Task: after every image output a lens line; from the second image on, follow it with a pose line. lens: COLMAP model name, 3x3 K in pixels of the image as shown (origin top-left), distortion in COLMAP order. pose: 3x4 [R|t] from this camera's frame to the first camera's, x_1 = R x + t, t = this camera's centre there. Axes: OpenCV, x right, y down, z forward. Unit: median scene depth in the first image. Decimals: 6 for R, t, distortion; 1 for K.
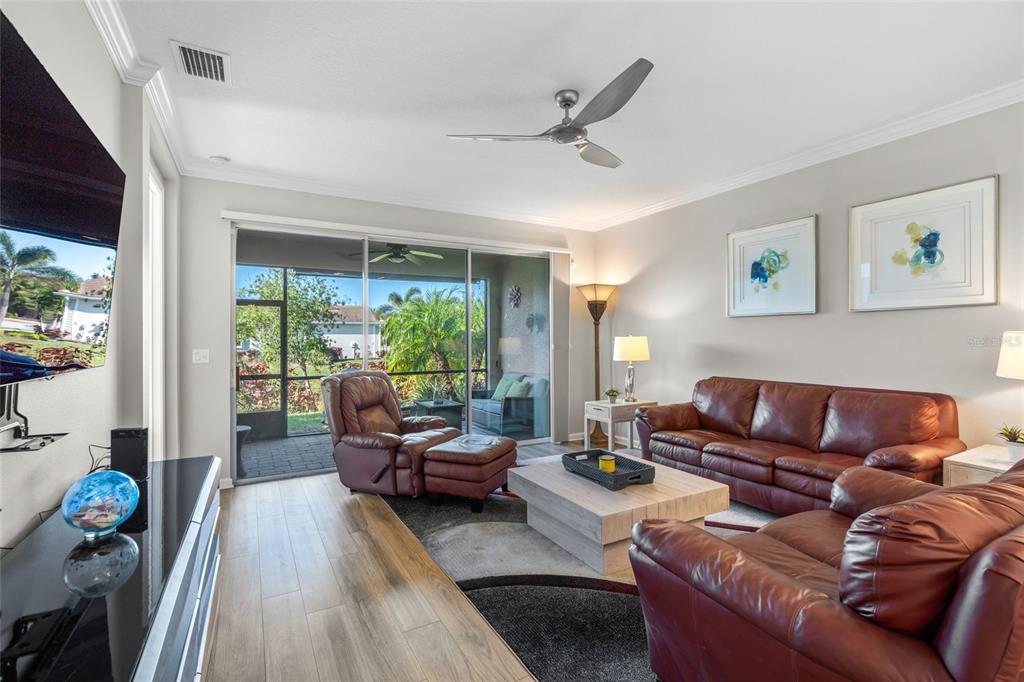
lens RADIAL K [[469.0, 0, 509.8], [0, 469.0, 340.2], [0, 0, 1]] dist [-0.005303, 0.000951]
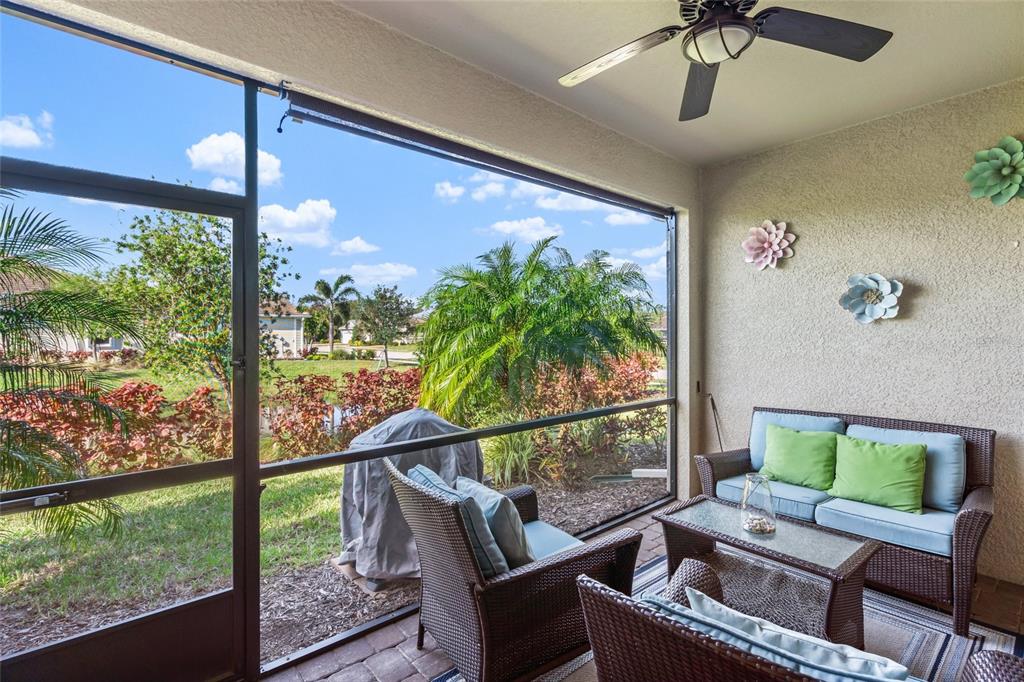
lens RADIAL K [[469.0, 0, 515.1], [0, 469.0, 339.2], [0, 0, 1]] dist [-0.005303, 0.000951]
pose [[0.982685, 0.001204, 0.185280, -0.411051], [-0.002041, 0.999989, 0.004327, -0.001617], [-0.185273, -0.004631, 0.982676, 0.760348]]
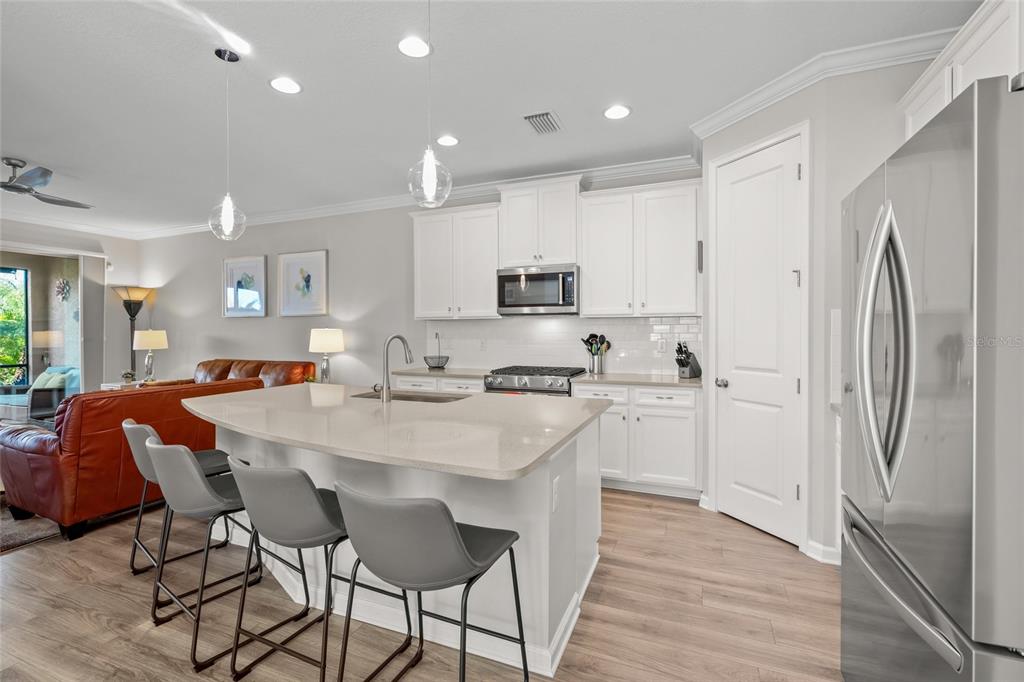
lens RADIAL K [[469.0, 0, 515.9], [0, 469.0, 337.9], [0, 0, 1]] dist [-0.005303, 0.000951]
pose [[0.791133, -0.004743, 0.611626, 0.224711], [0.000174, 0.999972, 0.007528, 0.002835], [-0.611644, -0.005849, 0.791111, -0.520711]]
